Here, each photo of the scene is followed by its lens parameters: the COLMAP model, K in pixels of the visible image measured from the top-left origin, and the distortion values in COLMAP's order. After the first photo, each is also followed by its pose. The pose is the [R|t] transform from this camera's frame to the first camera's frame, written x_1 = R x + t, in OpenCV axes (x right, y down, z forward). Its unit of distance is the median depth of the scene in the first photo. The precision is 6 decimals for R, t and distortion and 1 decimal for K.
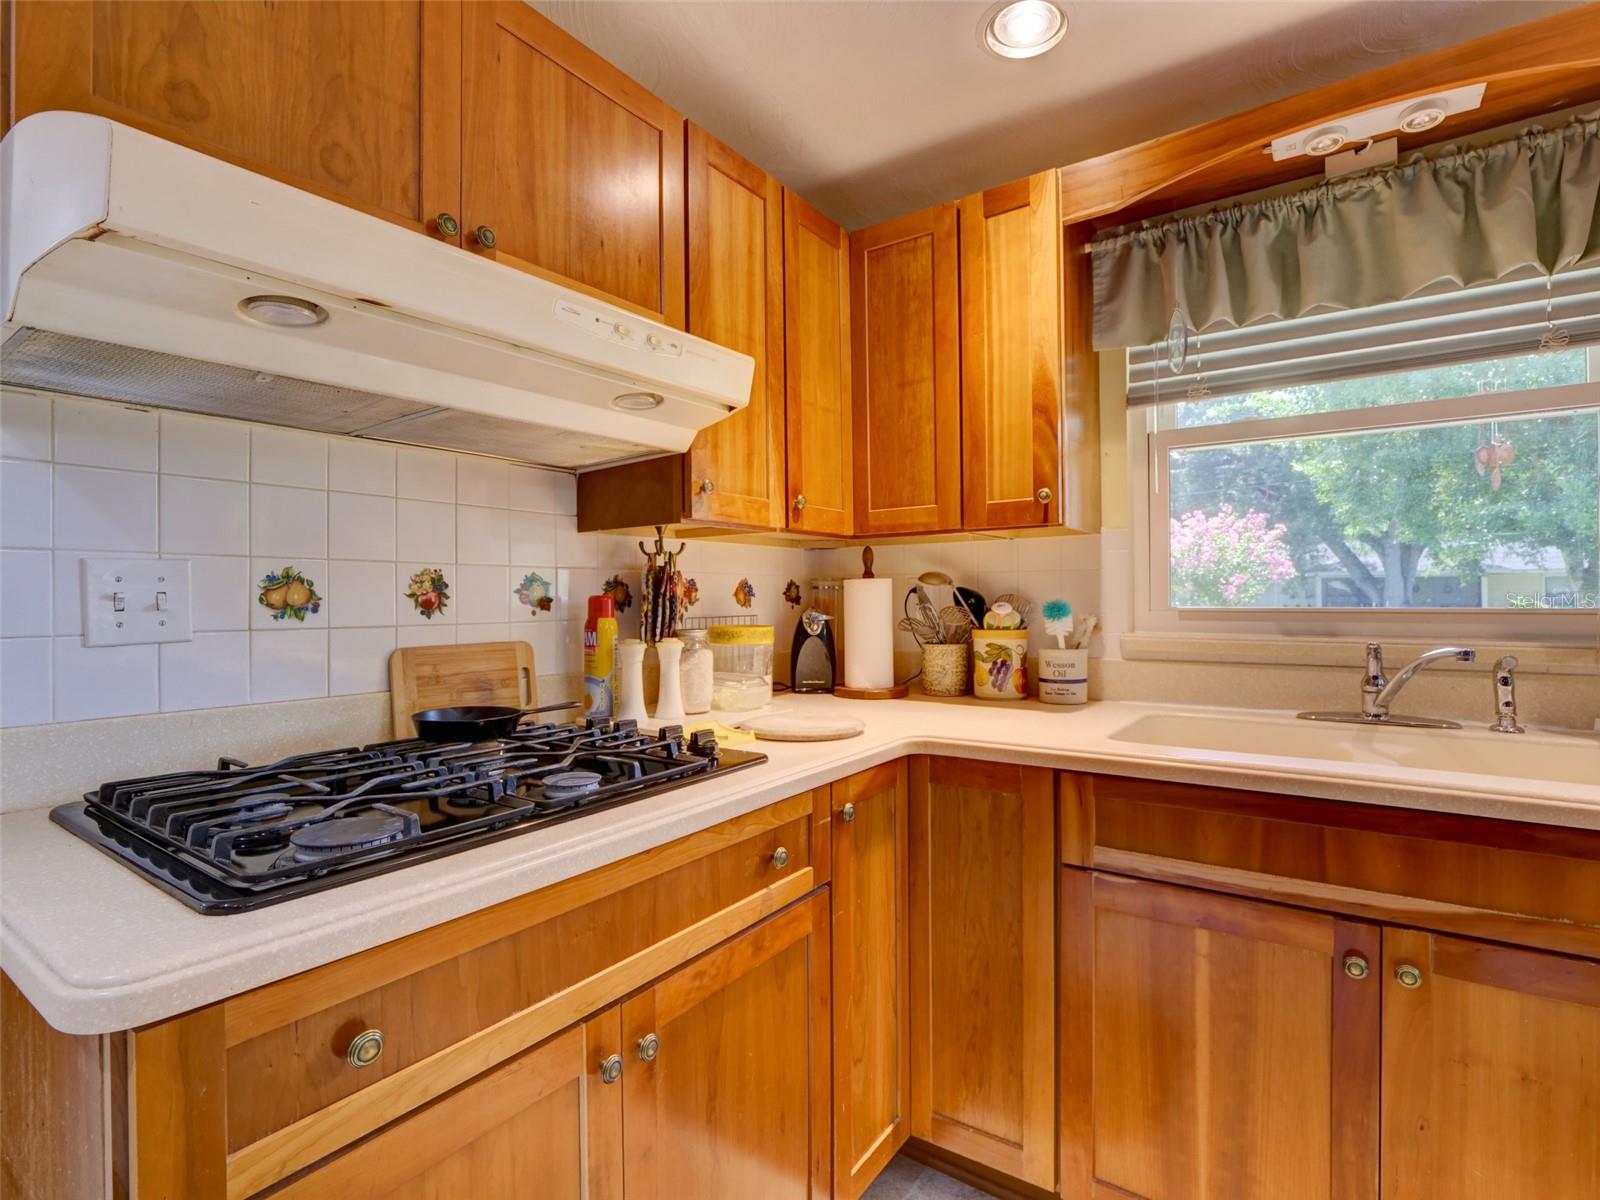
lens RADIAL K [[784.1, 0, 799.2], [0, 784.1, 597.0], [0, 0, 1]] dist [-0.013863, -0.000163]
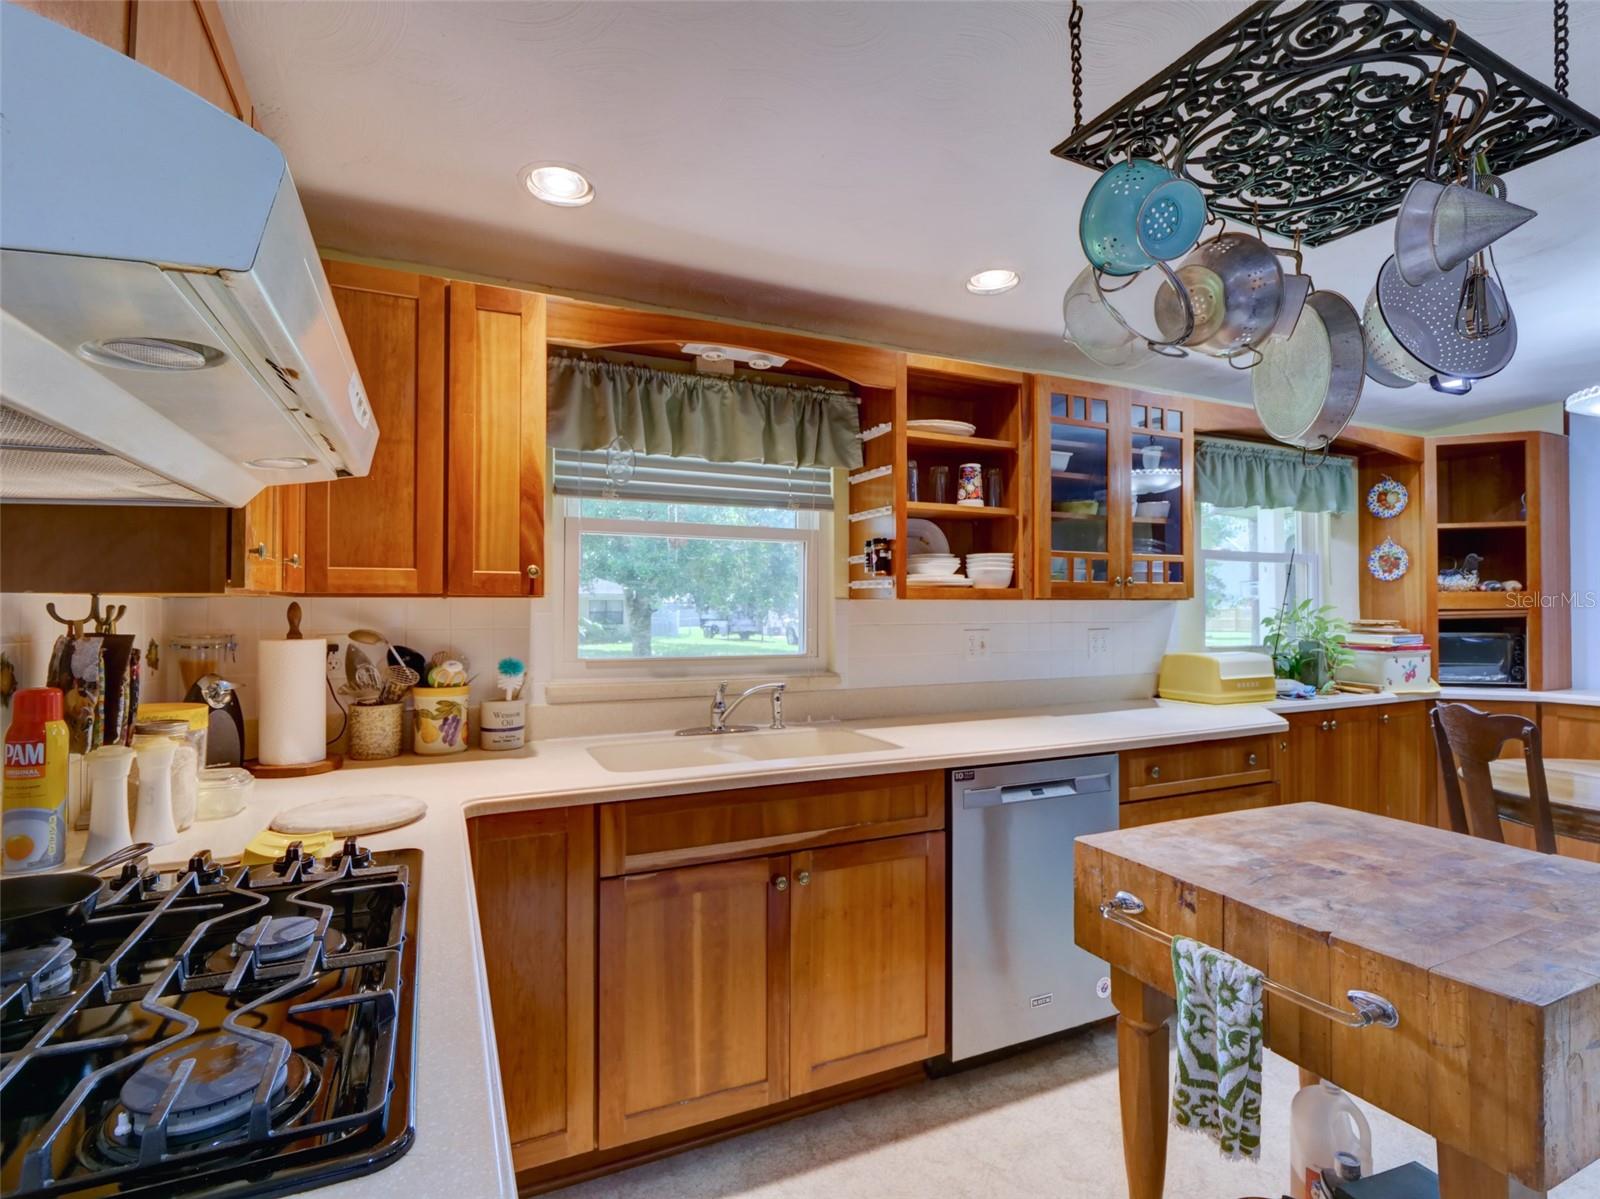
lens RADIAL K [[779.9, 0, 799.3], [0, 779.9, 595.9], [0, 0, 1]] dist [-0.011365, -0.000679]
pose [[0.499531, 0.022722, 0.865998, -0.495262], [-0.006080, 0.999723, -0.022723, -0.070598], [-0.866275, 0.006085, 0.499531, 0.083390]]
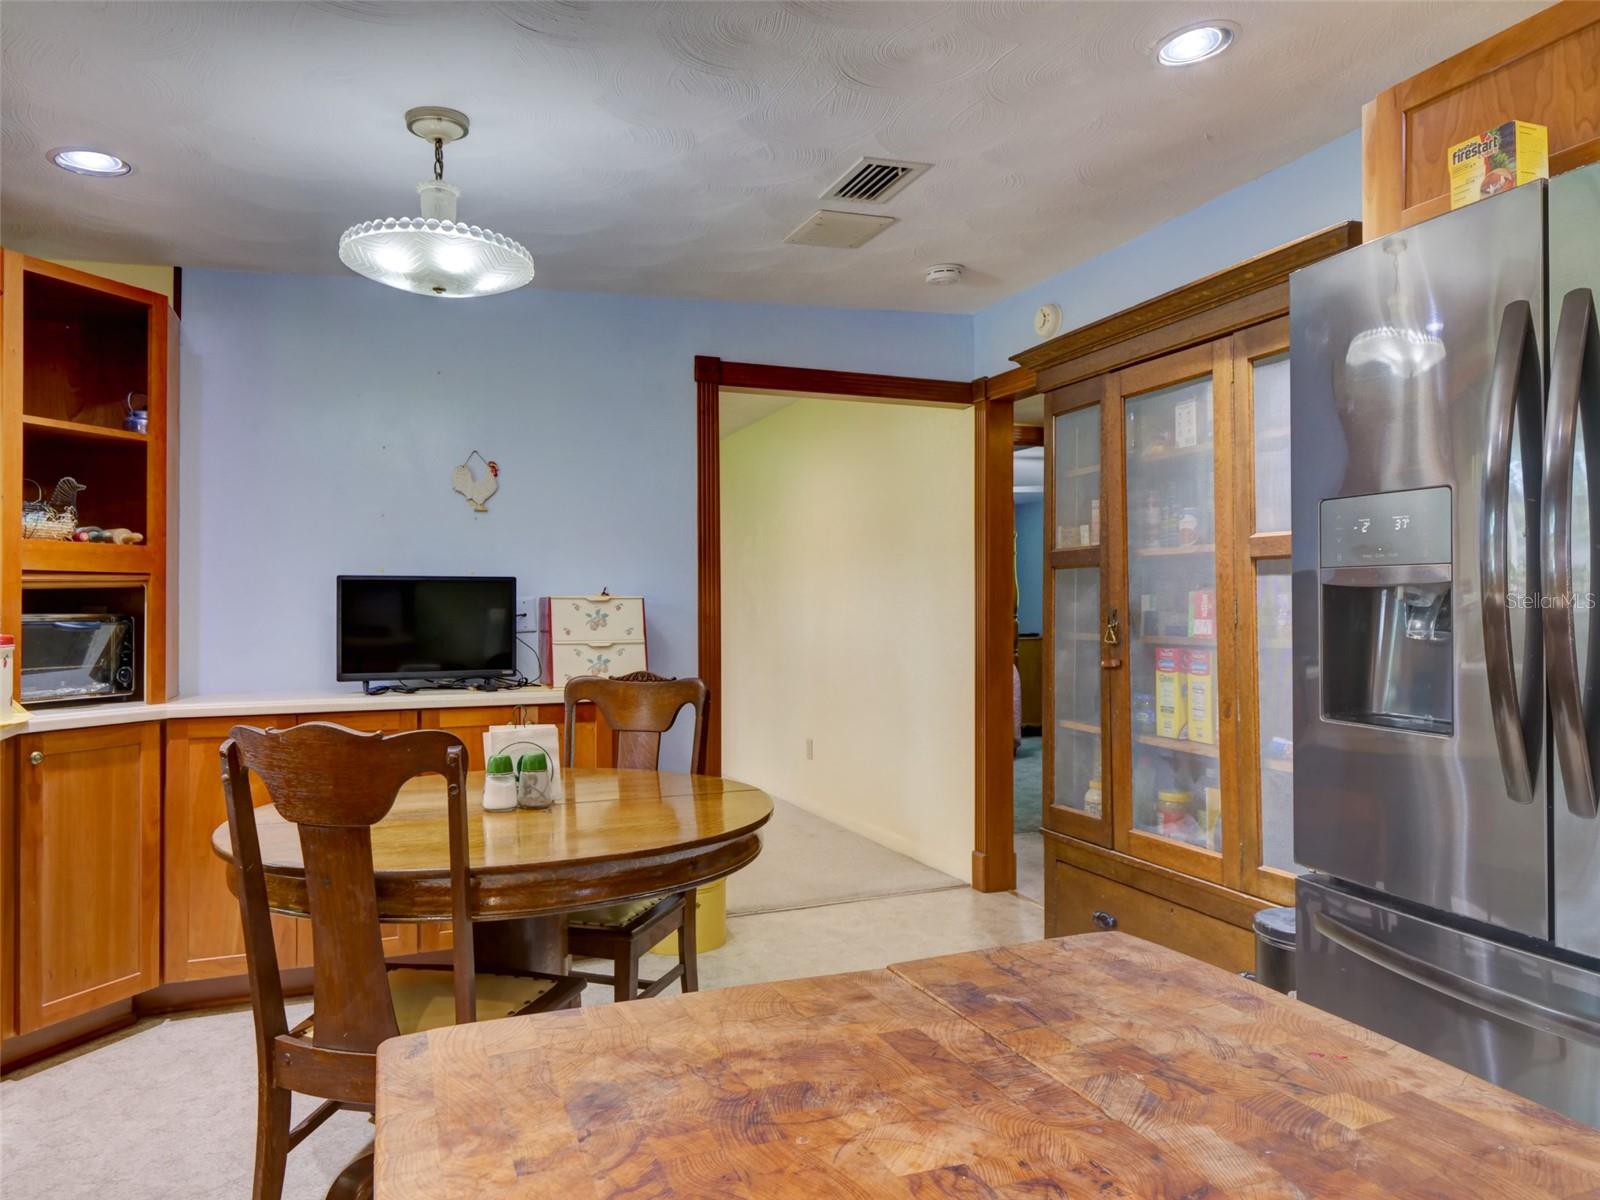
lens RADIAL K [[1047.7, 0, 800.0], [0, 1047.7, 600.0], [0, 0, 1]] dist [-0.000084, 0.001166]
pose [[-0.846019, 0.017698, 0.532860, 0.436116], [0.010938, 0.999815, -0.015841, -0.007900], [-0.533041, -0.007573, -0.846055, 0.343774]]
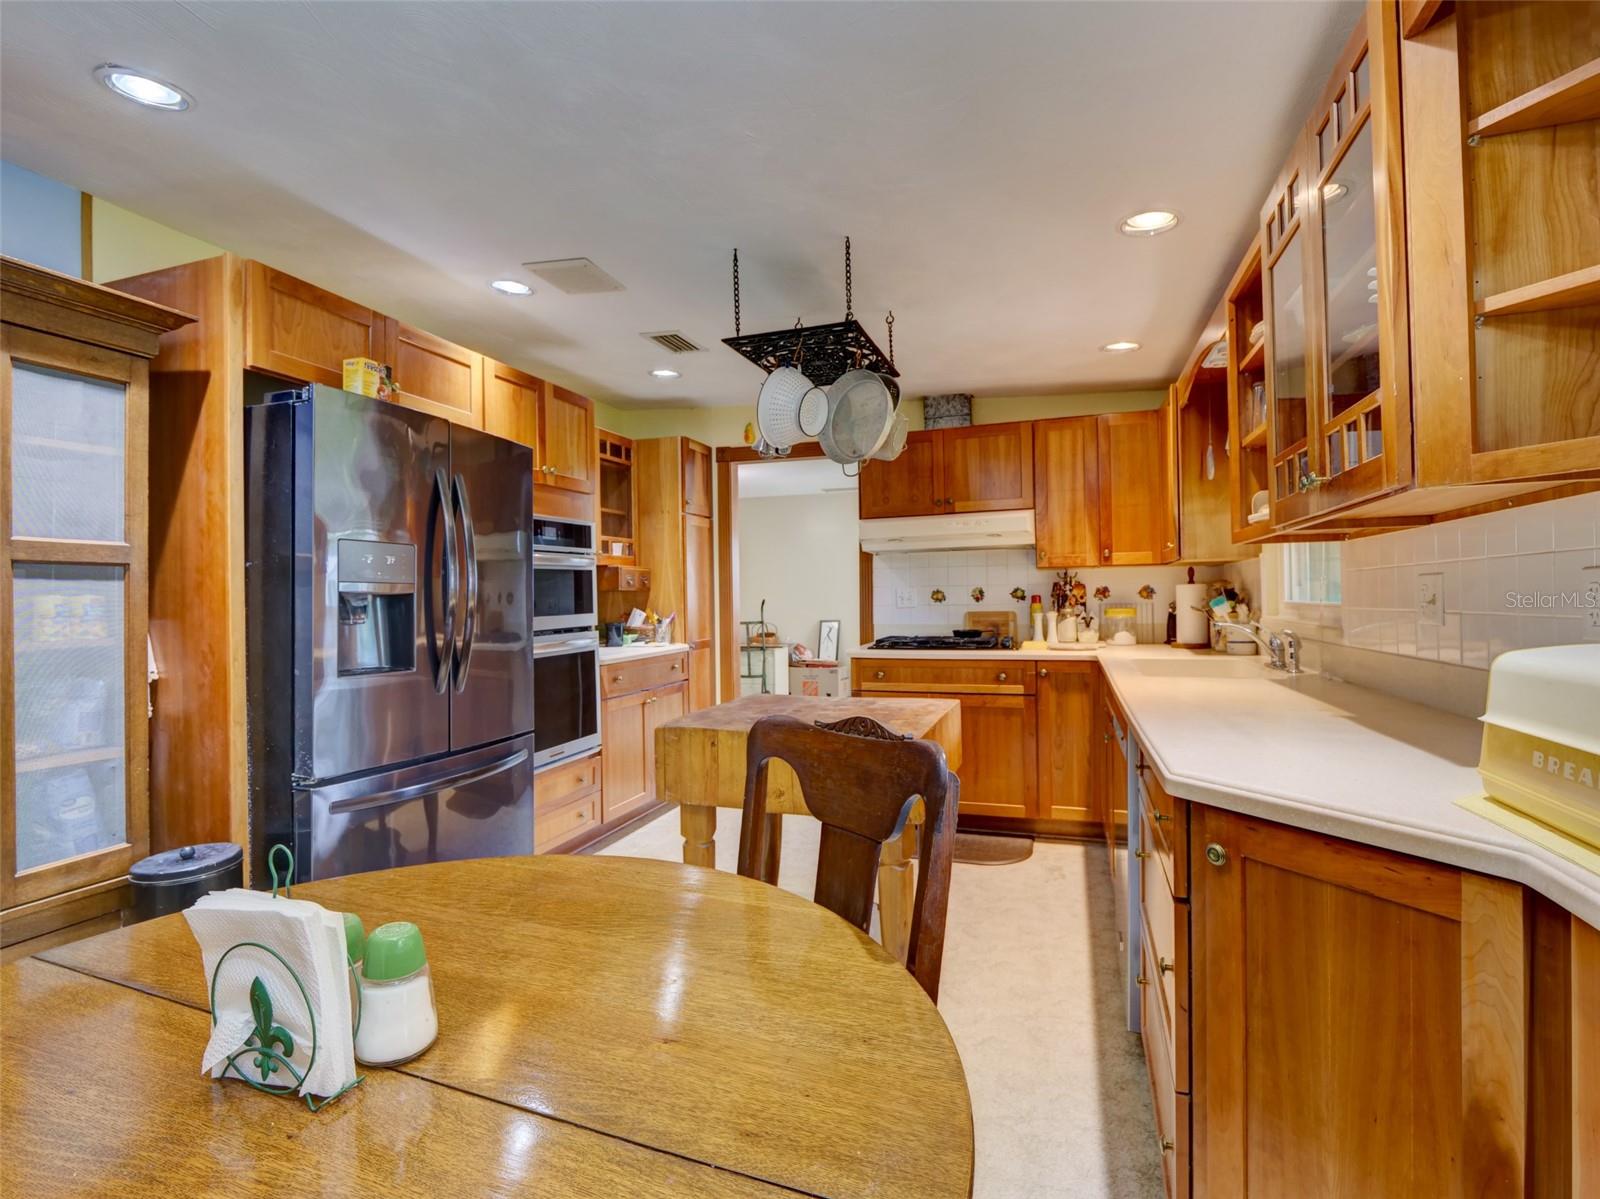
lens RADIAL K [[779.9, 0, 799.3], [0, 779.9, 595.9], [0, 0, 1]] dist [-0.011365, -0.000679]
pose [[0.282642, 0.001358, -0.959225, 2.024300], [0.014438, 0.999880, 0.005669, -0.025085], [0.959117, -0.015451, 0.282588, -0.513571]]
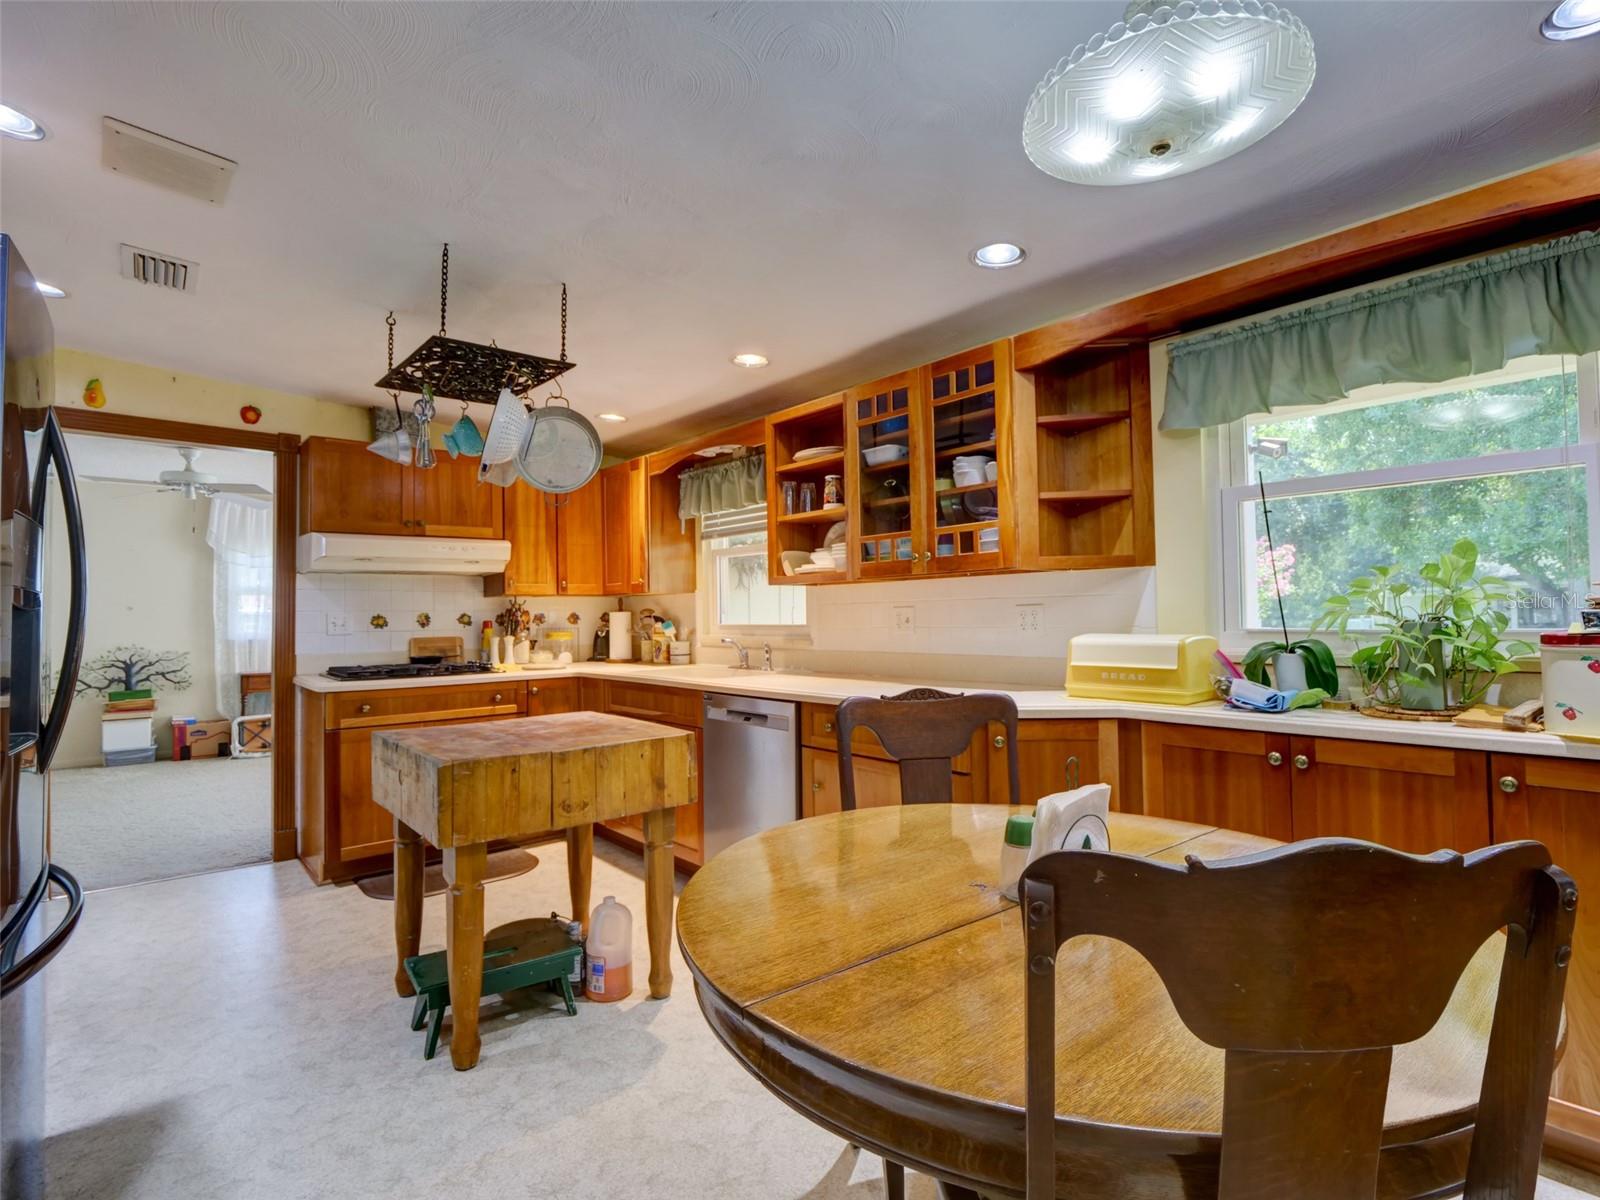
lens RADIAL K [[779.9, 0, 799.3], [0, 779.9, 596.4], [0, 0, 1]] dist [-0.011365, -0.000679]
pose [[0.971829, -0.010829, -0.235437, 1.462023], [0.006190, 0.999772, -0.020435, -0.023890], [0.235605, 0.018402, 0.971675, -1.420606]]
